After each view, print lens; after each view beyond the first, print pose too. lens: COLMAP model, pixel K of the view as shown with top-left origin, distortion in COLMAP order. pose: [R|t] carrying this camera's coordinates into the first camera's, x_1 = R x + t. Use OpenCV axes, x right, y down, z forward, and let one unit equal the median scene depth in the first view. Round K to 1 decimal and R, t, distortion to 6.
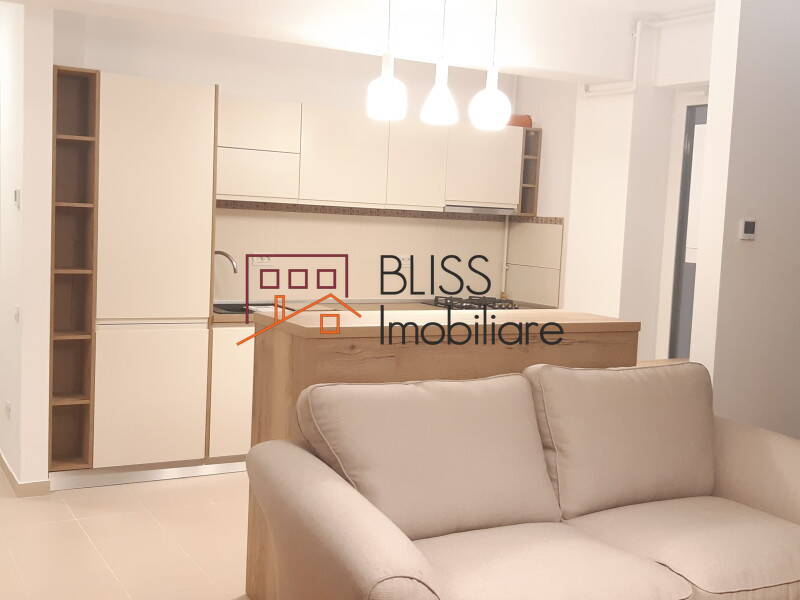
lens RADIAL K [[983.7, 0, 400.0], [0, 983.7, 300.0], [0, 0, 1]] dist [0.228031, -0.555112]
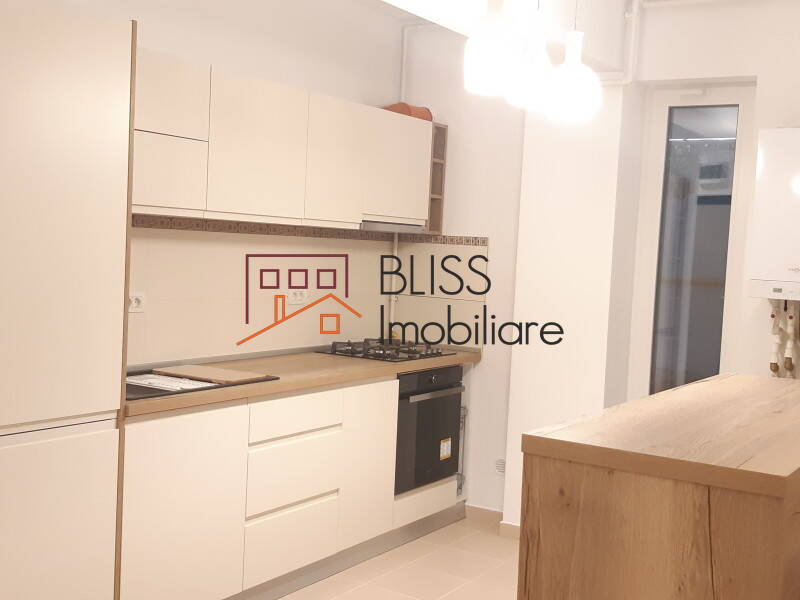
lens RADIAL K [[983.7, 0, 400.0], [0, 983.7, 300.0], [0, 0, 1]] dist [0.228031, -0.555112]
pose [[0.885916, -0.030623, 0.462833, -0.274532], [0.031744, 0.999482, 0.005368, -0.039638], [-0.462757, 0.009936, 0.886429, 0.329723]]
